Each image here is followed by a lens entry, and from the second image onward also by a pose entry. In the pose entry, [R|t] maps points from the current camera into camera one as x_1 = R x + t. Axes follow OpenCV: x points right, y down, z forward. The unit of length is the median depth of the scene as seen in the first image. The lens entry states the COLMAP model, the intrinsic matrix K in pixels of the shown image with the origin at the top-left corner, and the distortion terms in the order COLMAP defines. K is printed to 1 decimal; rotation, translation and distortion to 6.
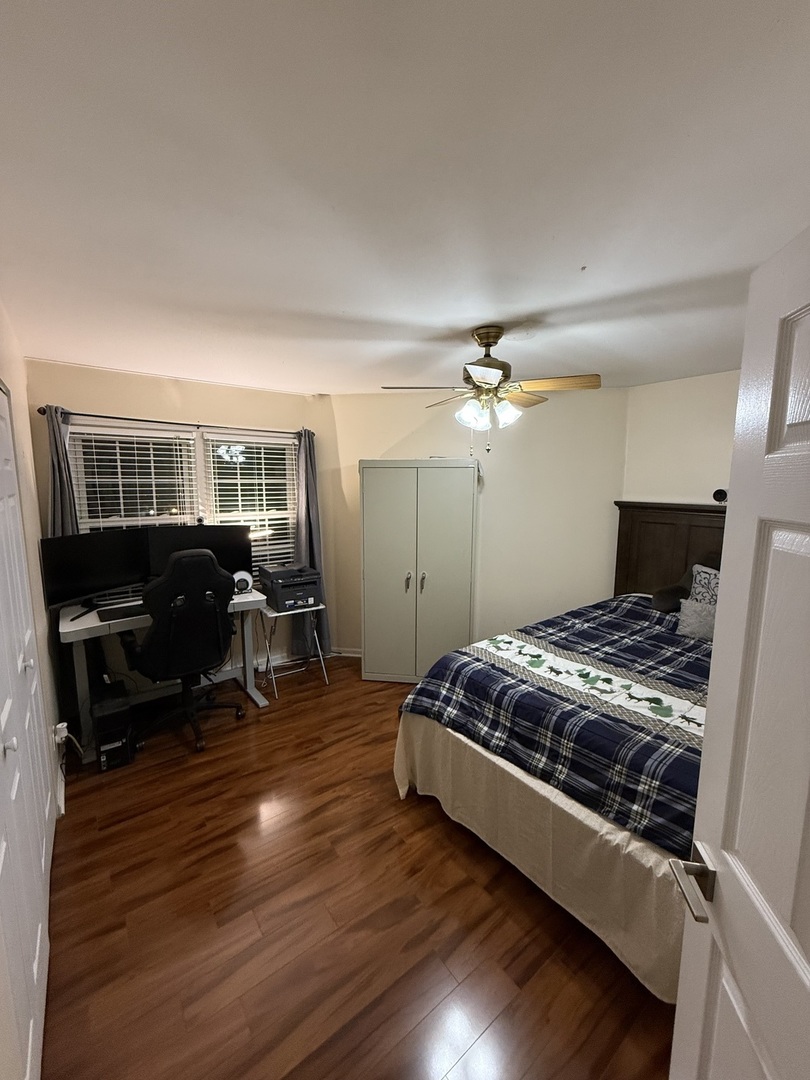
lens RADIAL K [[436.1, 0, 402.6], [0, 436.1, 537.4], [0, 0, 1]] dist [0.001417, 0.001295]
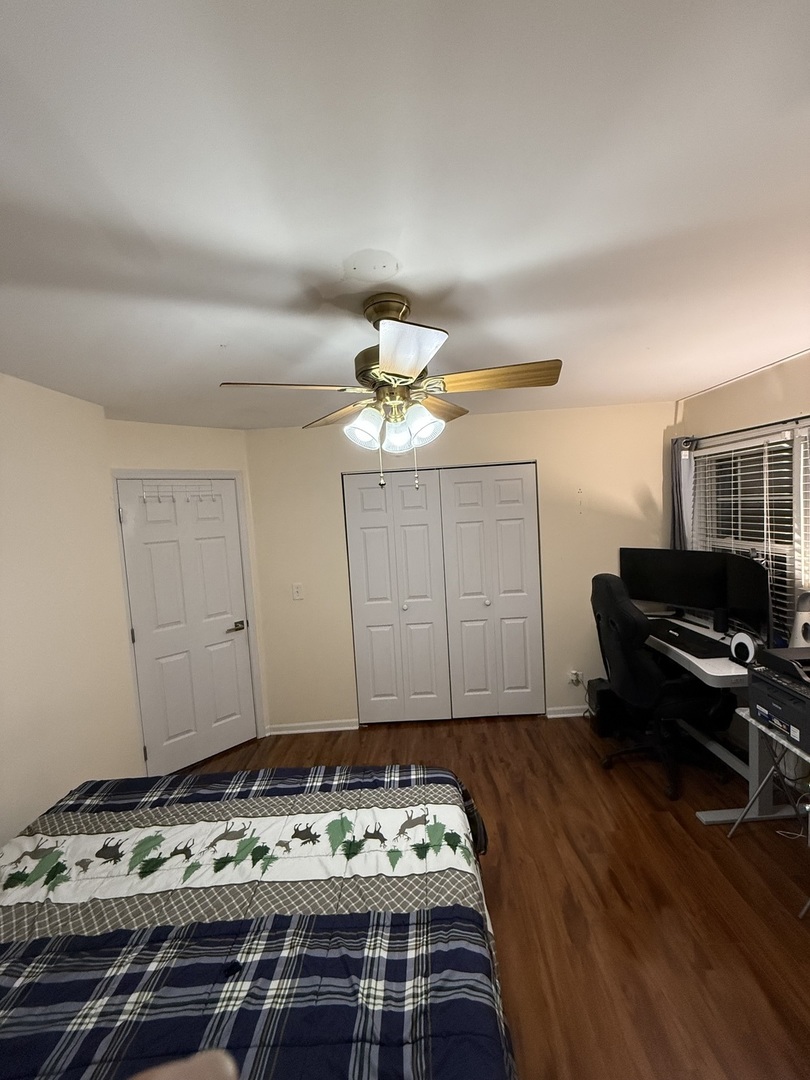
lens RADIAL K [[436.1, 0, 411.0], [0, 436.1, 539.2], [0, 0, 1]] dist [0.001417, 0.001295]
pose [[-0.605867, 0.091834, -0.790248, 0.680002], [-0.045590, 0.987675, 0.149729, -0.208713], [0.794259, 0.126743, -0.594213, 1.372025]]
